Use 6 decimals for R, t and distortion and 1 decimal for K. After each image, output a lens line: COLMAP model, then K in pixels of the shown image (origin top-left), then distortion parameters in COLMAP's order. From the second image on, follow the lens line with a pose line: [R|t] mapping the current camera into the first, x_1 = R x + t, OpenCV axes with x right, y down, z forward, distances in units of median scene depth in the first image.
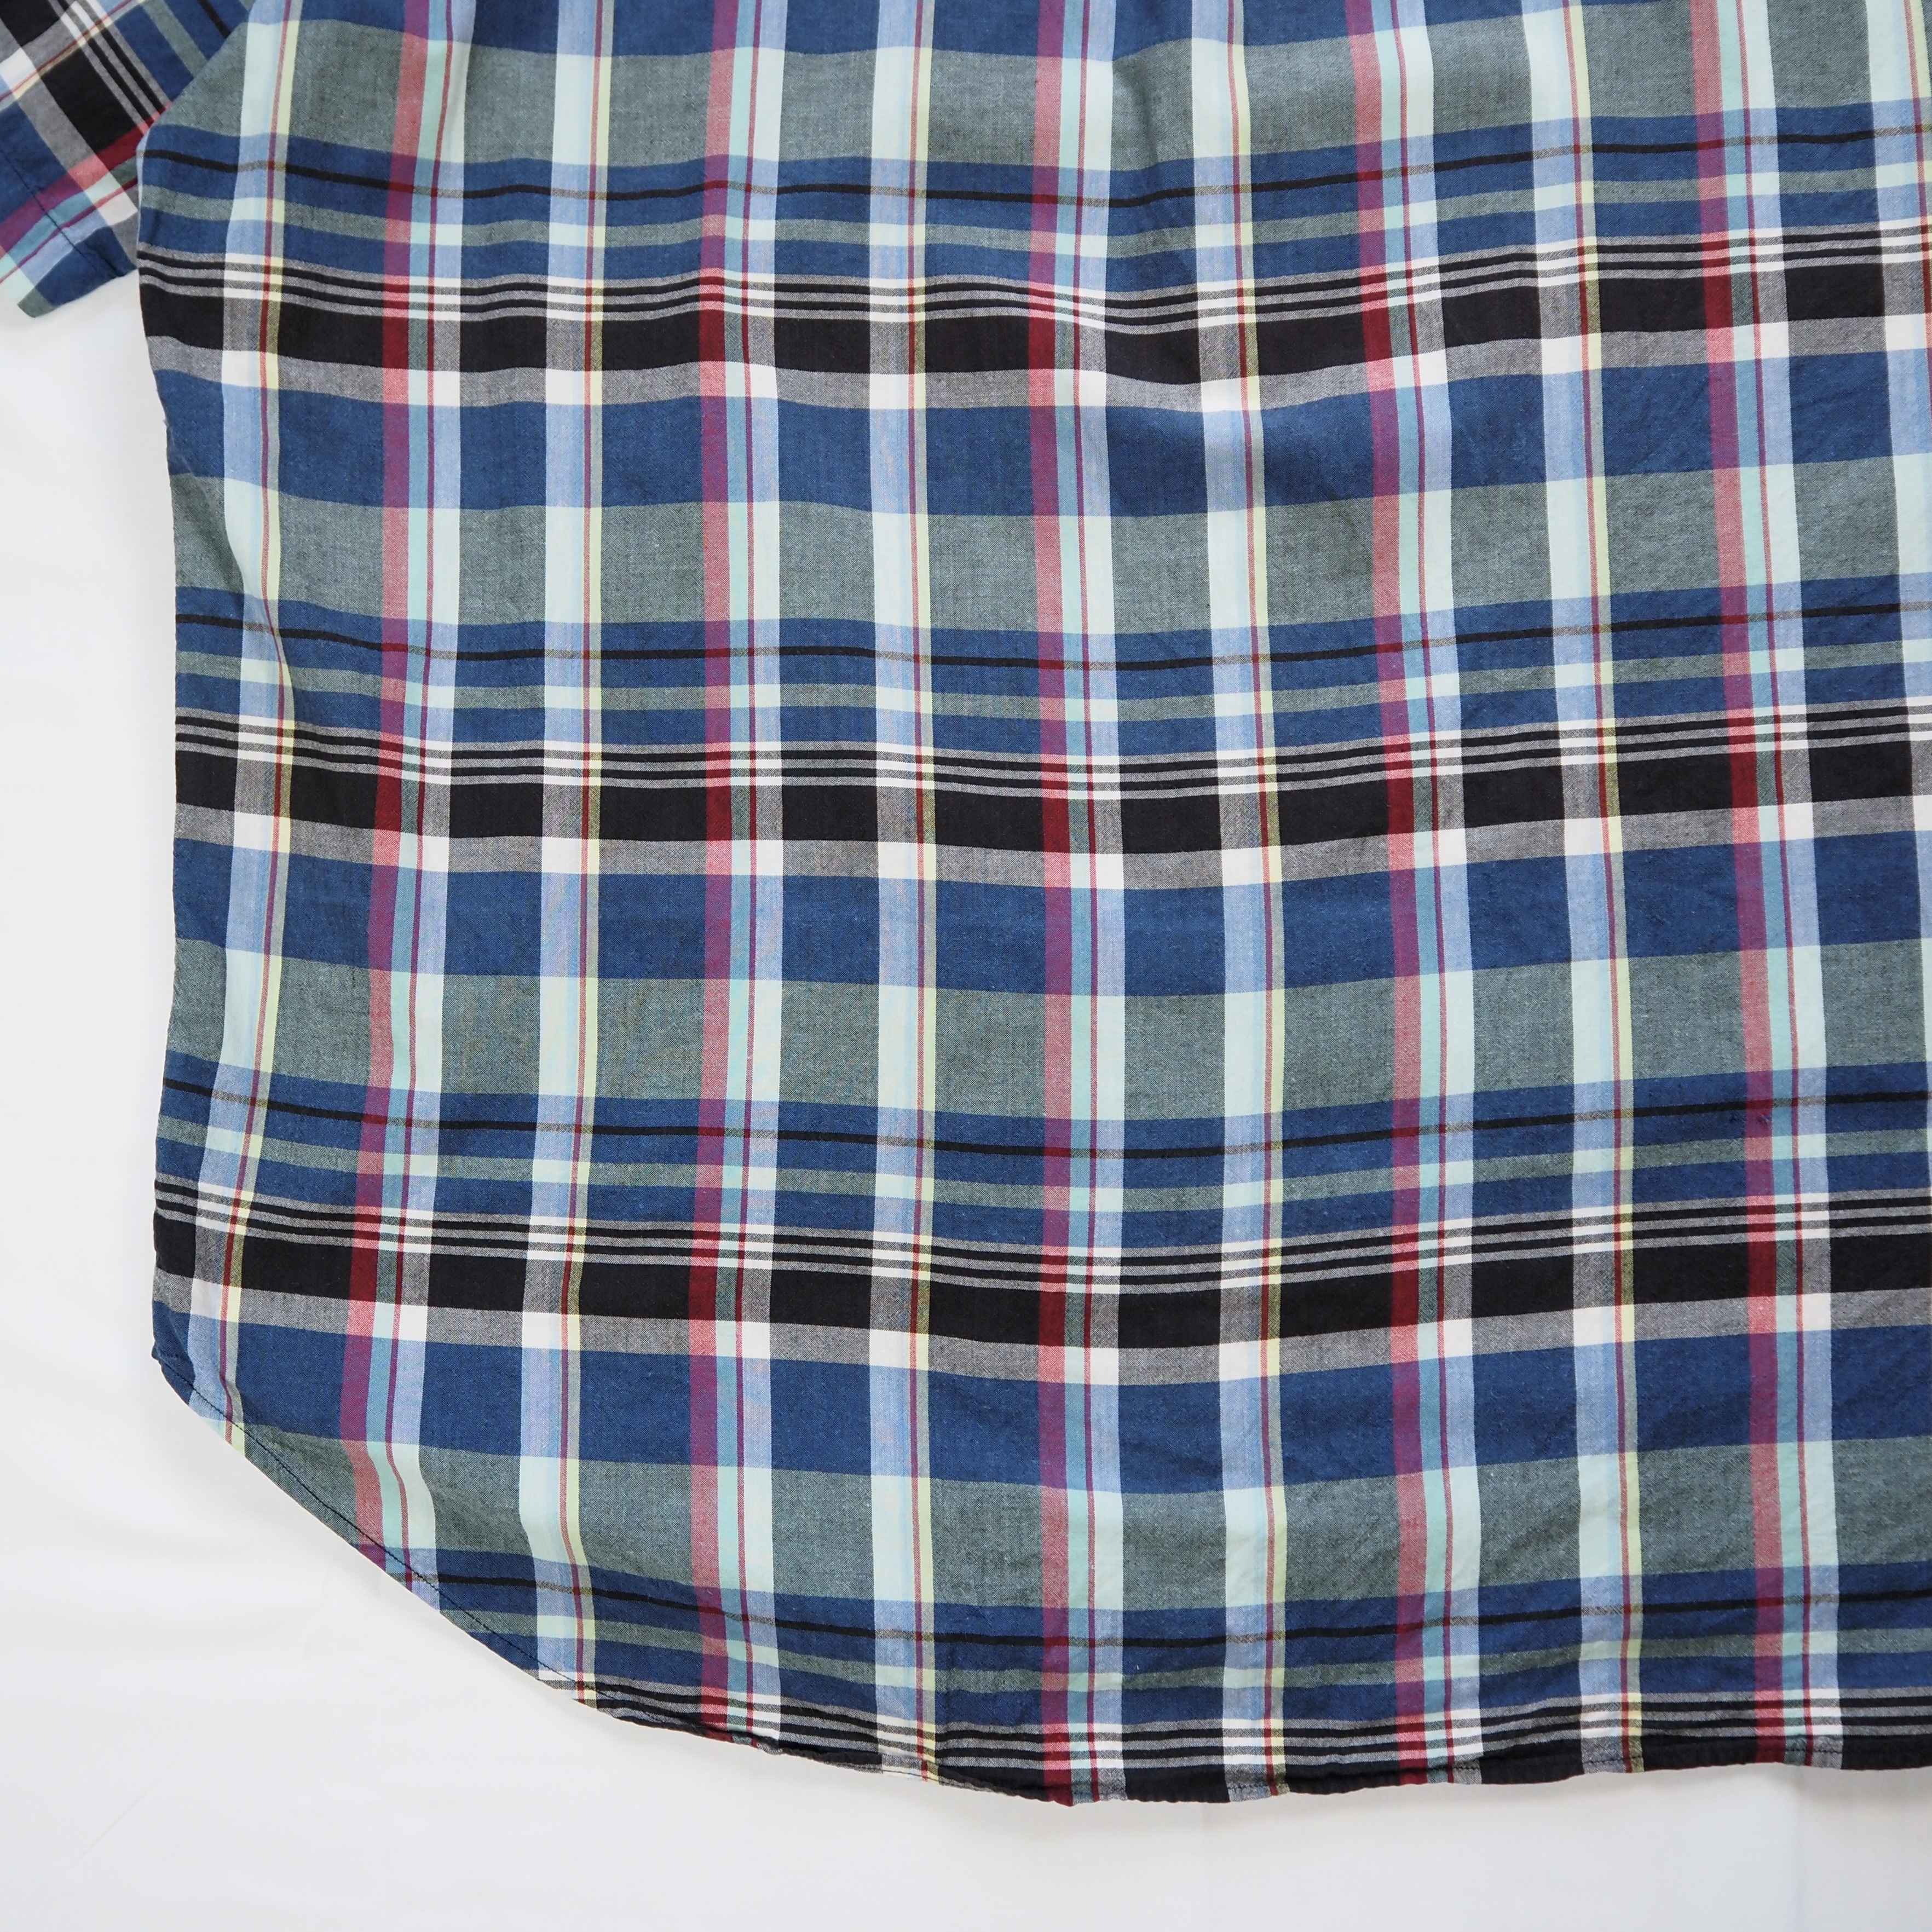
lens RADIAL K [[2506.9, 0, 843.7], [0, 2506.9, 902.7], [0, 0, 1]] dist [-0.052778, 0.034821]
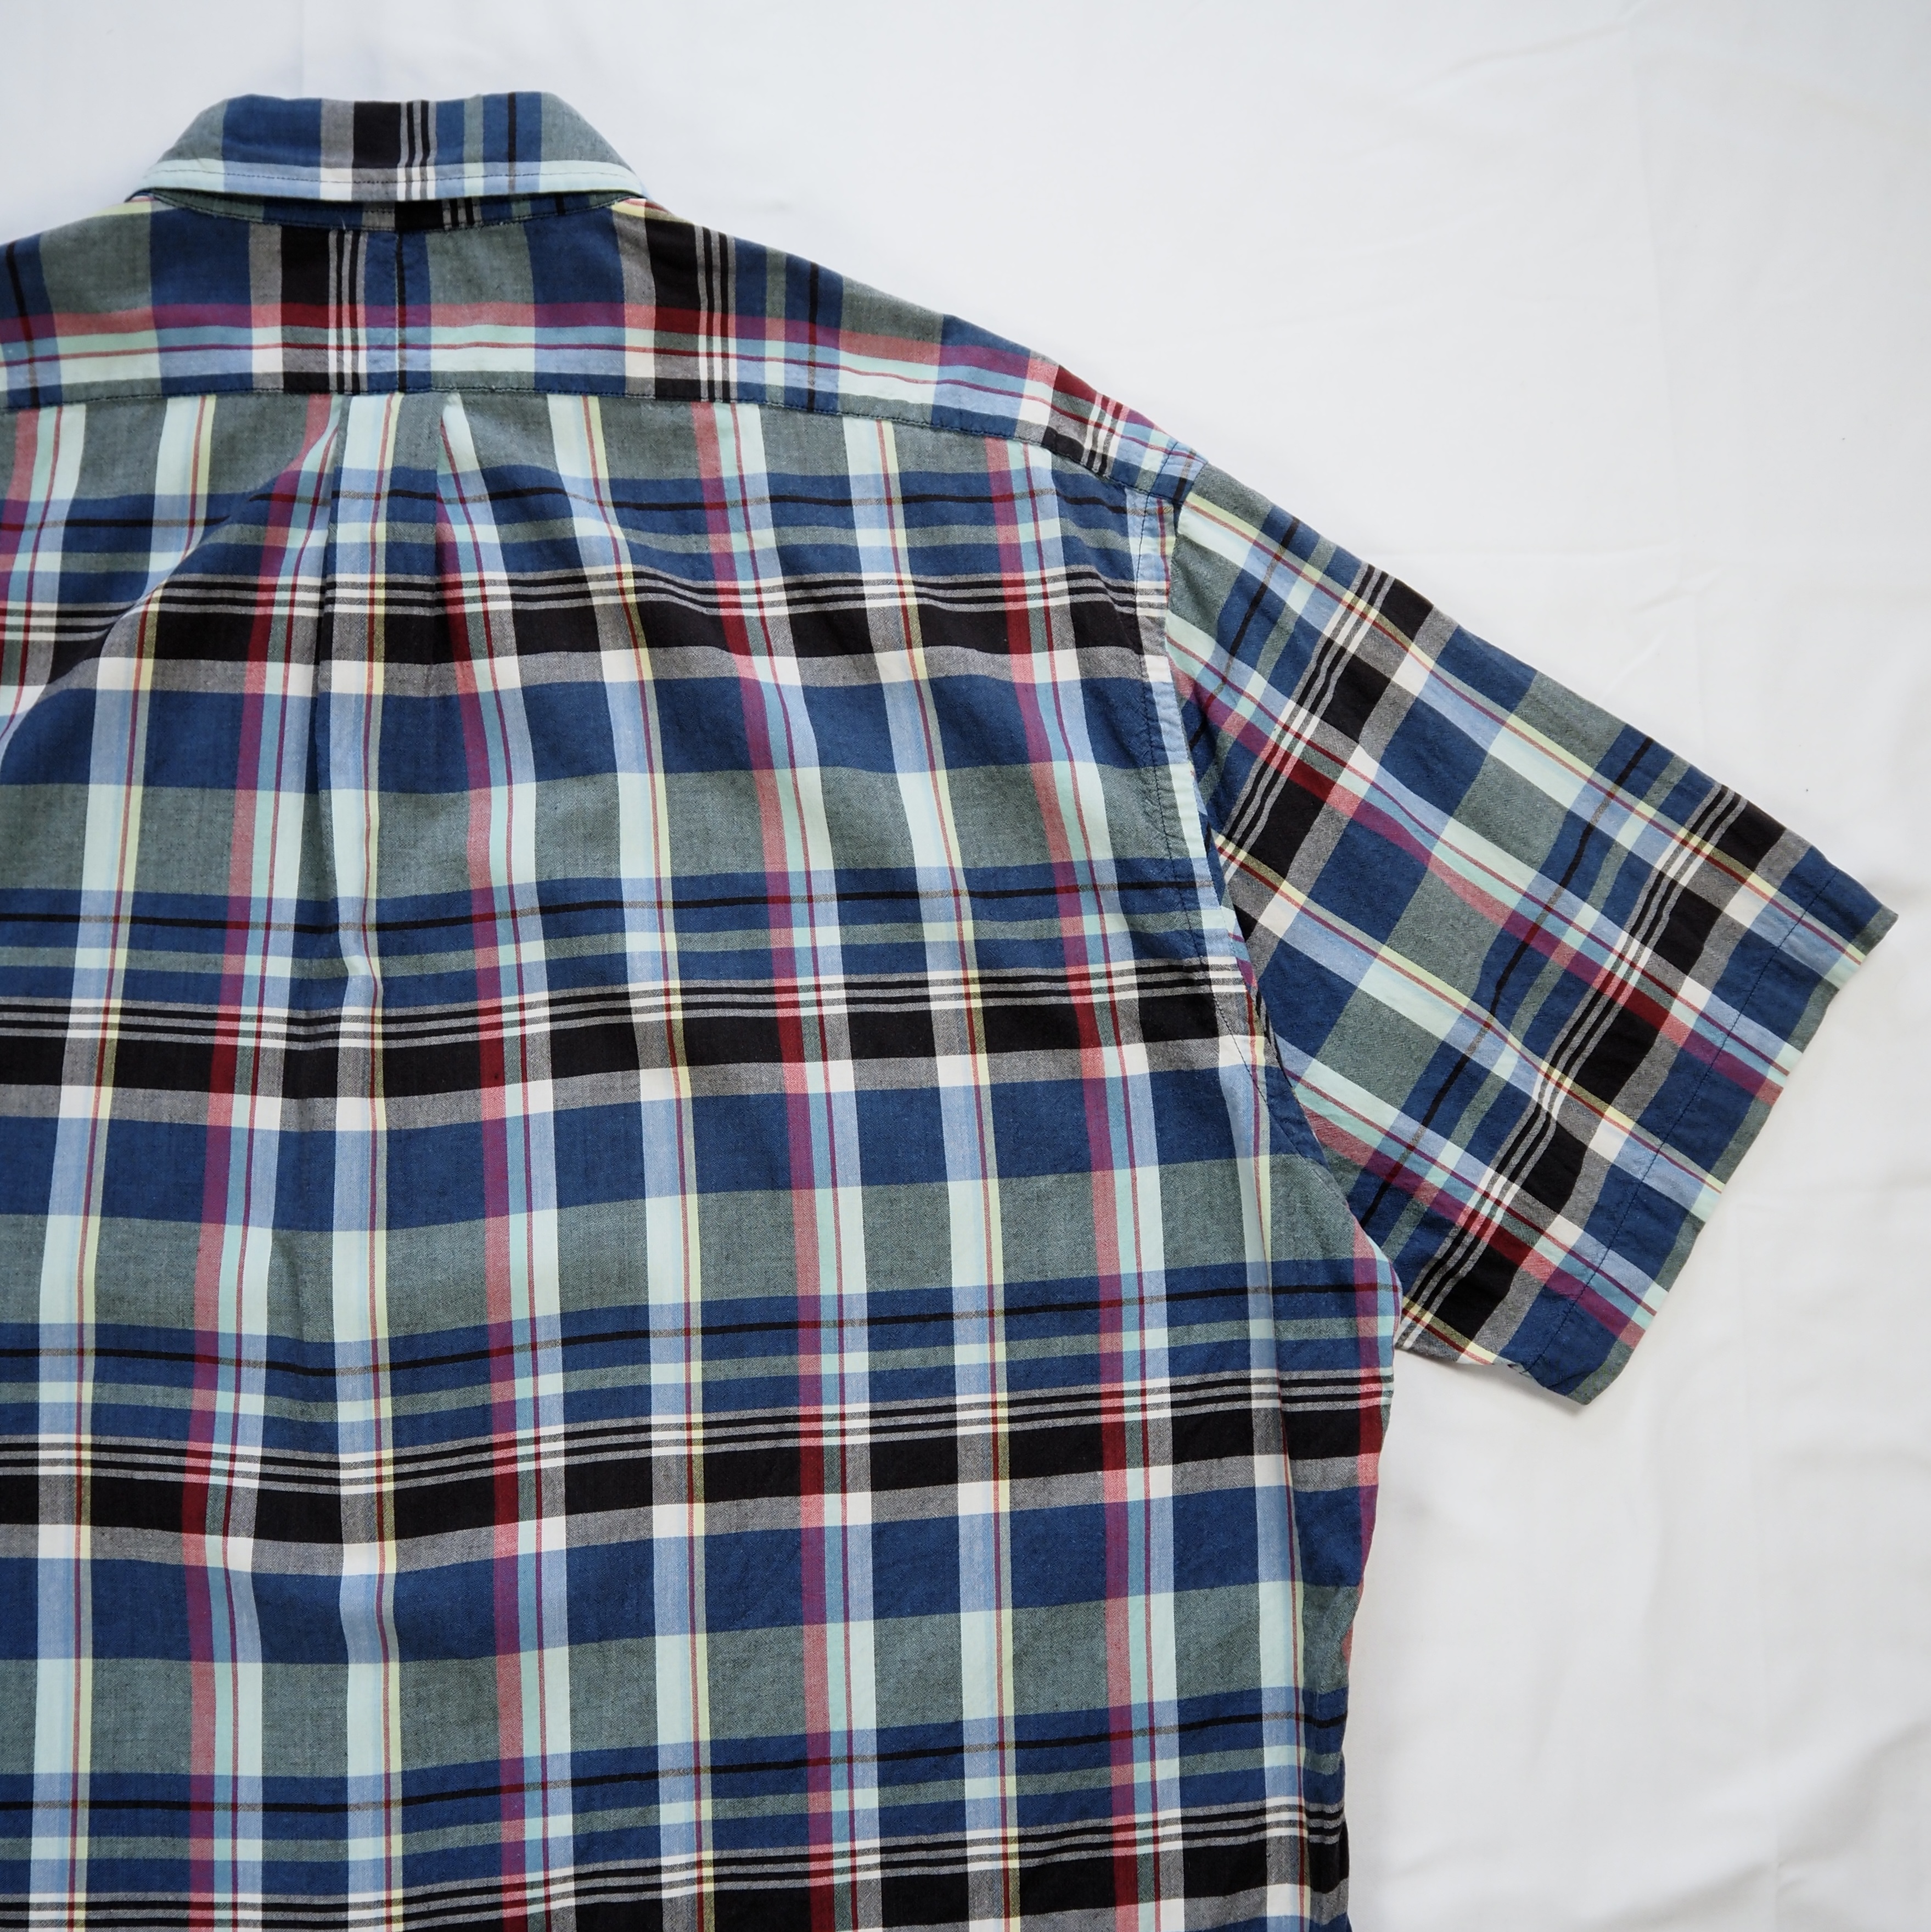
lens RADIAL K [[2506.6, 0, 1022.3], [0, 2506.6, 1019.3], [0, 0, 1]] dist [-0.052778, 0.034821]
pose [[0.986697, 0.004042, 0.162520, 0.260137], [-0.003254, 0.999982, -0.005116, -0.436626], [-0.162537, 0.004519, 0.986692, -0.124632]]
